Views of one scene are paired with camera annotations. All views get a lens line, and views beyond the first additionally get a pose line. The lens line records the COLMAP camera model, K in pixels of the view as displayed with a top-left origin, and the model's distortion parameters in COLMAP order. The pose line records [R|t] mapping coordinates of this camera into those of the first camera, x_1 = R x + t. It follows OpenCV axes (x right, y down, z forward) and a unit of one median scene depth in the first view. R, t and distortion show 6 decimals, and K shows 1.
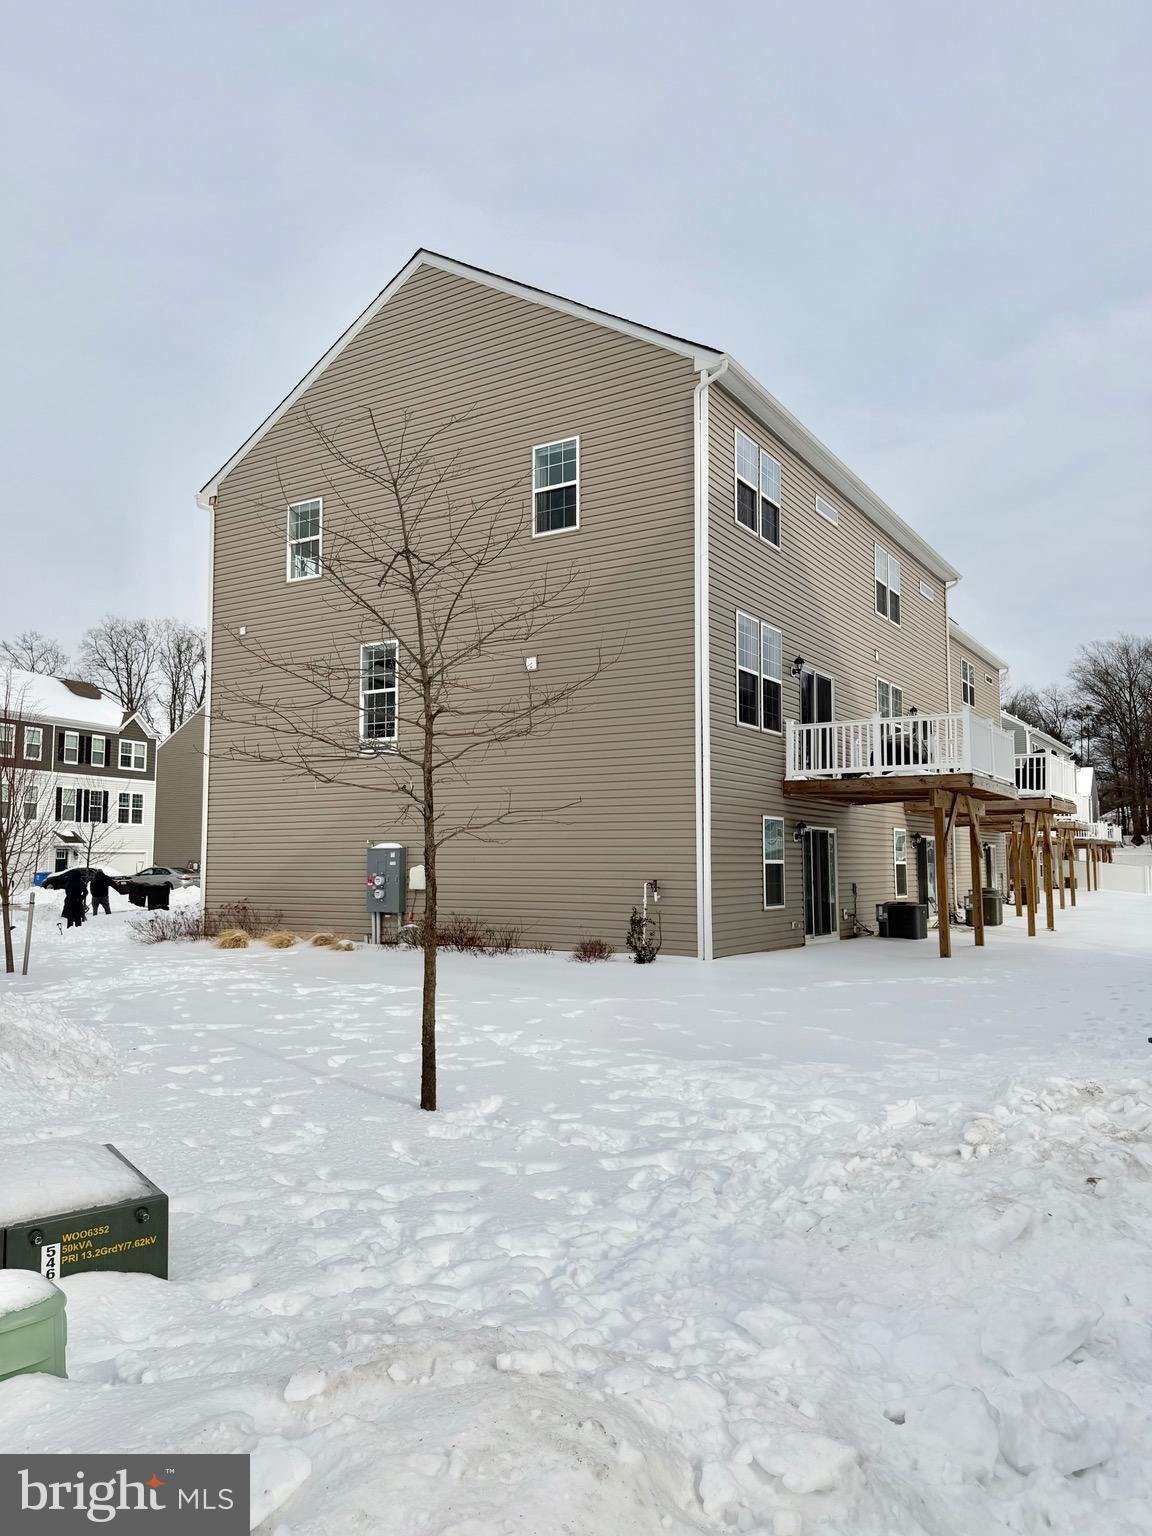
lens RADIAL K [[1085.5, 0, 576.0], [0, 1085.5, 768.0], [0, 0, 1]] dist [0.000439, -0.001417]
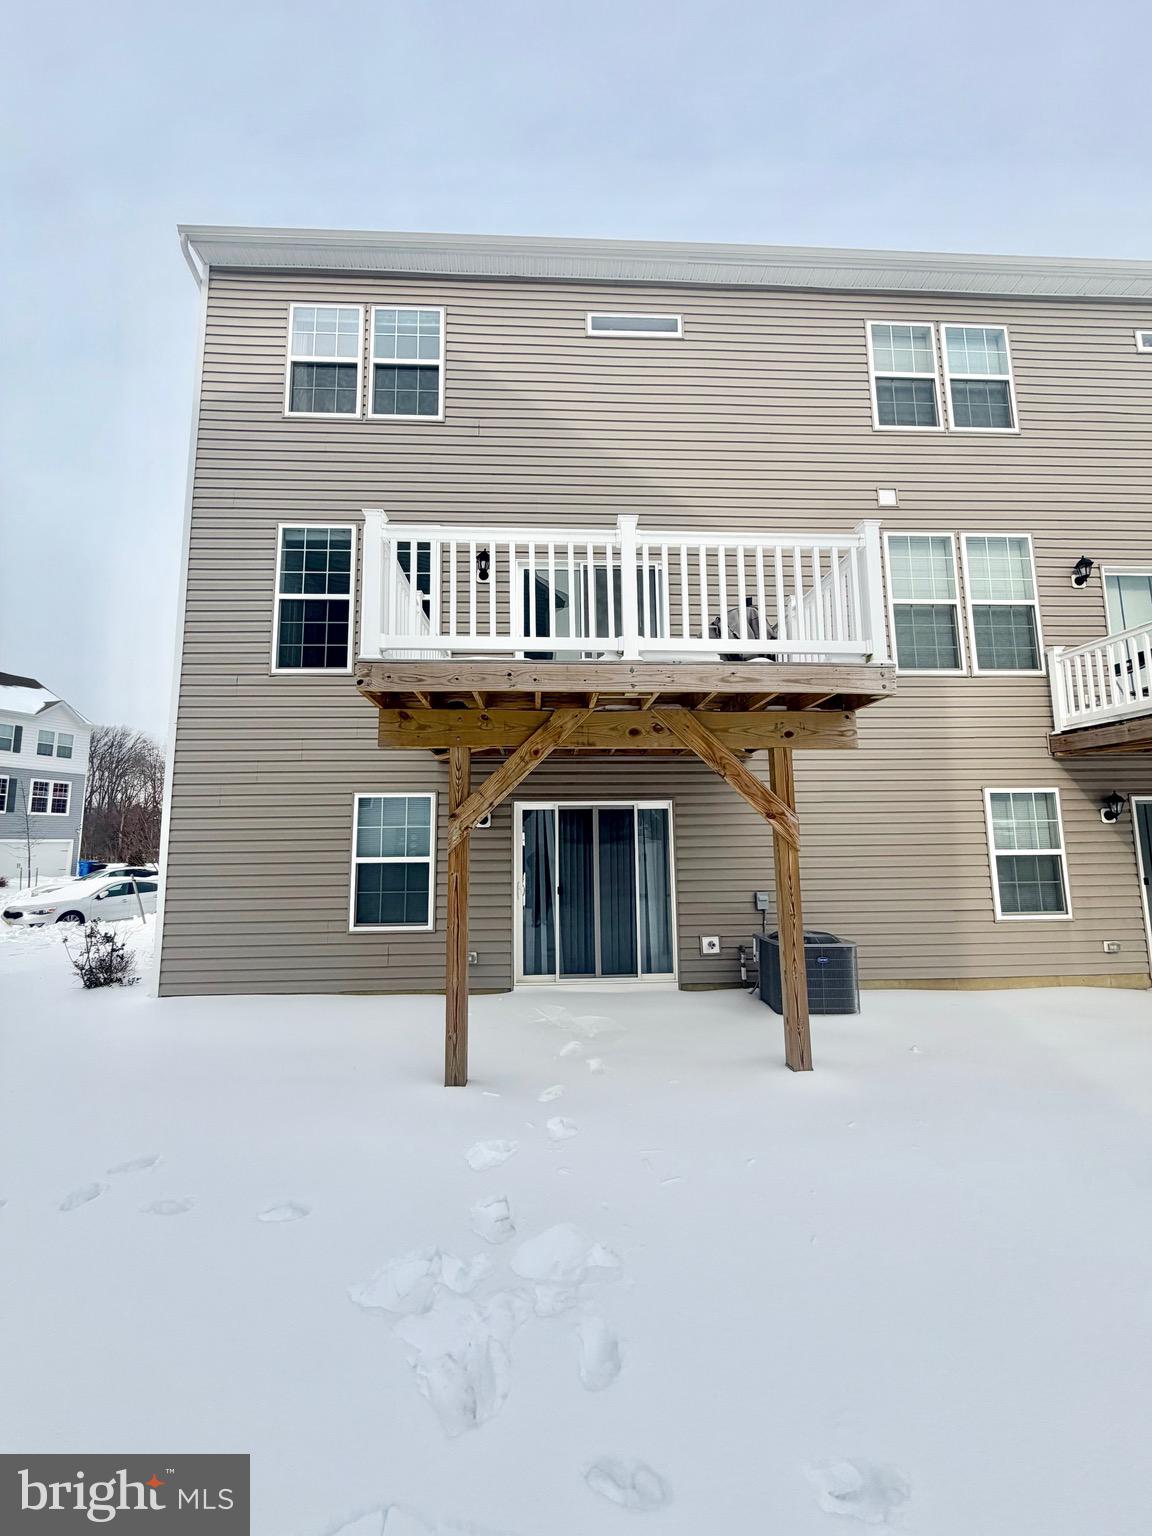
lens RADIAL K [[612.7, 0, 575.9], [0, 612.7, 773.6], [0, 0, 1]] dist [0.001361, -0.000175]
pose [[0.574056, -0.125595, -0.809126, 0.455982], [0.084821, 0.991971, -0.093798, 0.064501], [0.814411, -0.014786, 0.580100, 0.712158]]
